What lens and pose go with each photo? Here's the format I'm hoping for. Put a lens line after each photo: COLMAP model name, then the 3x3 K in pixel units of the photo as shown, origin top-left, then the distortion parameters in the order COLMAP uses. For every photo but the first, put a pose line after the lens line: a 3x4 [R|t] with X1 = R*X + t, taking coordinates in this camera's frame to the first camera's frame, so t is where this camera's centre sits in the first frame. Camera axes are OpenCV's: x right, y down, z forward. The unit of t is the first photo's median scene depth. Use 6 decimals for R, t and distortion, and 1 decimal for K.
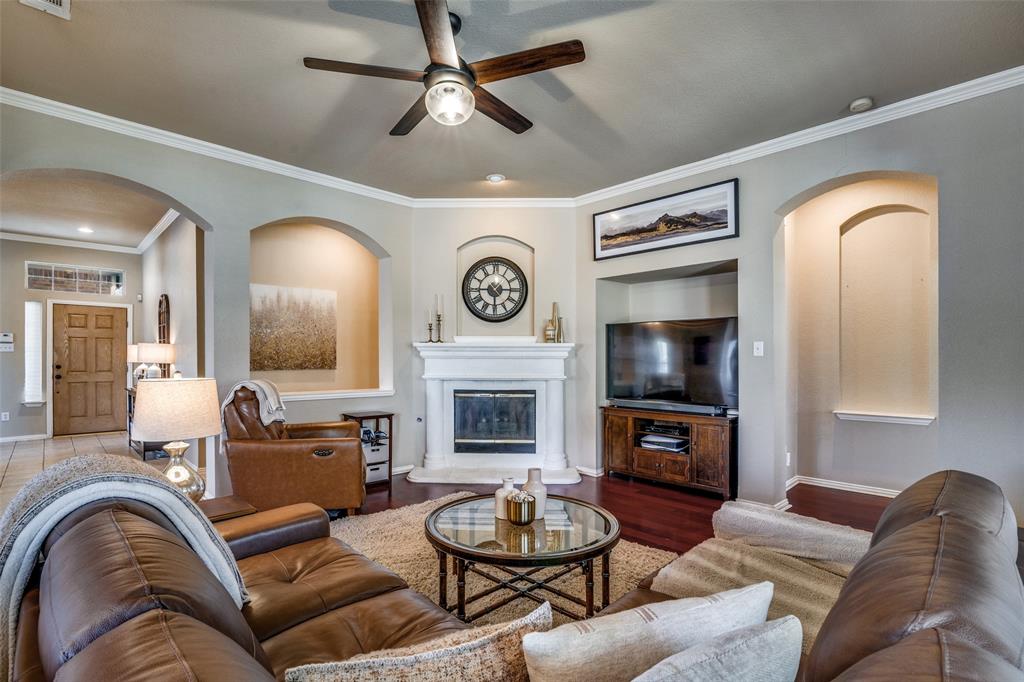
lens RADIAL K [[477.6, 0, 504.7], [0, 477.6, 358.7], [0, 0, 1]] dist [-0.015879, -0.000016]
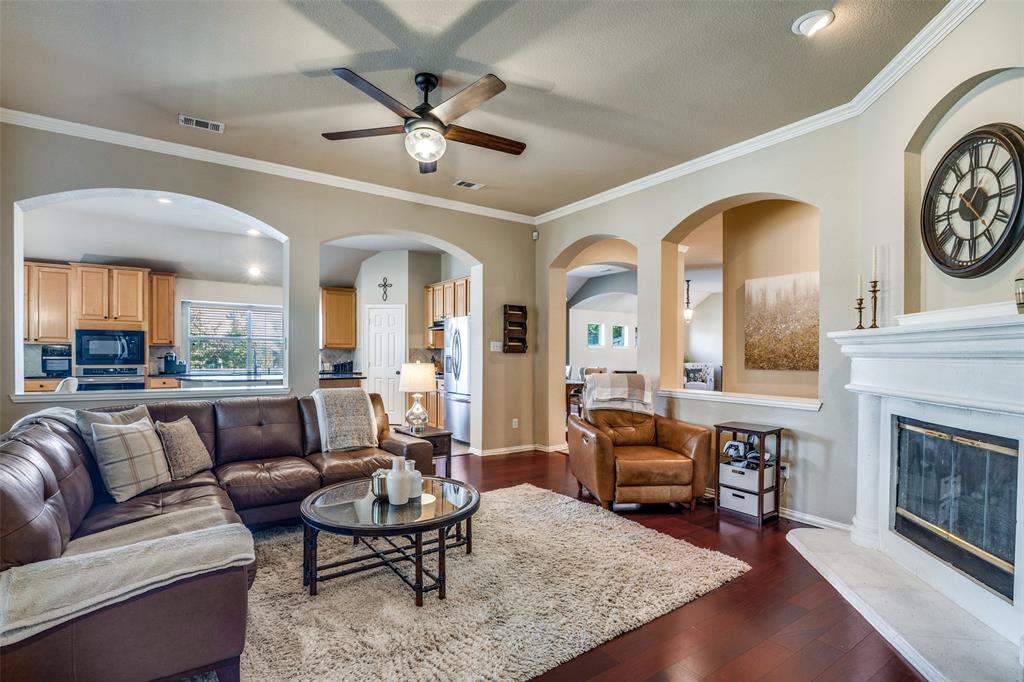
lens RADIAL K [[477.6, 0, 504.0], [0, 477.6, 358.2], [0, 0, 1]] dist [-0.015879, -0.000016]
pose [[-0.185063, 0.005461, -0.982711, 0.505263], [-0.013399, 0.999878, 0.008080, 0.002214], [0.982635, 0.014662, -0.184967, 0.665120]]
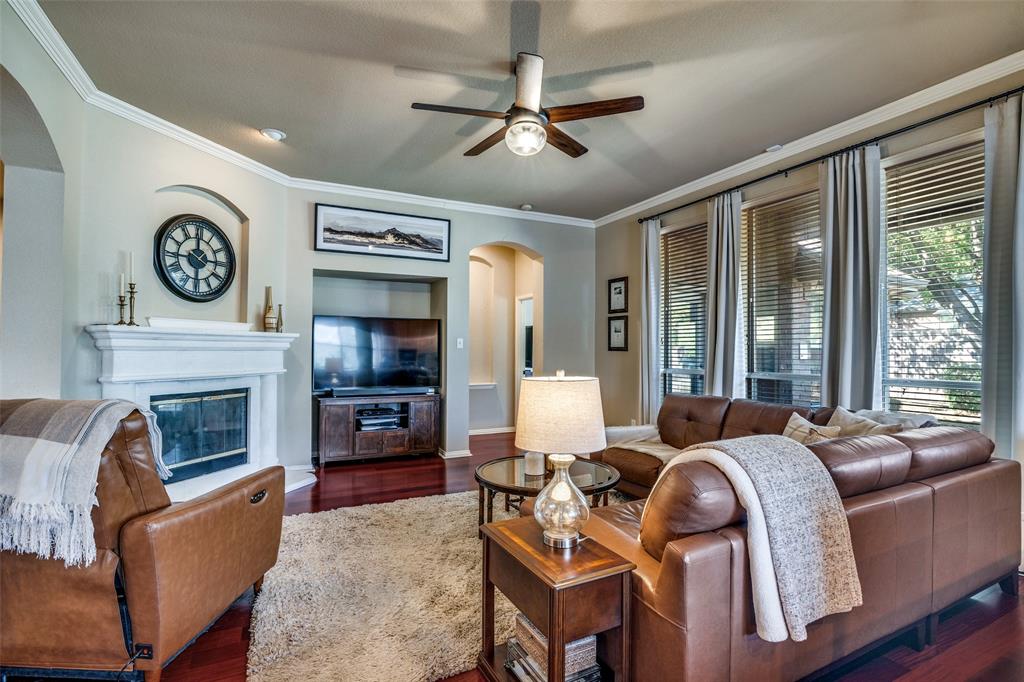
lens RADIAL K [[477.6, 0, 509.9], [0, 477.6, 342.4], [0, 0, 1]] dist [-0.015879, -0.000016]
pose [[0.314182, 0.014224, 0.949256, -0.587813], [0.000332, 0.999886, -0.015092, -0.001079], [-0.949363, 0.005057, 0.314141, 0.302041]]
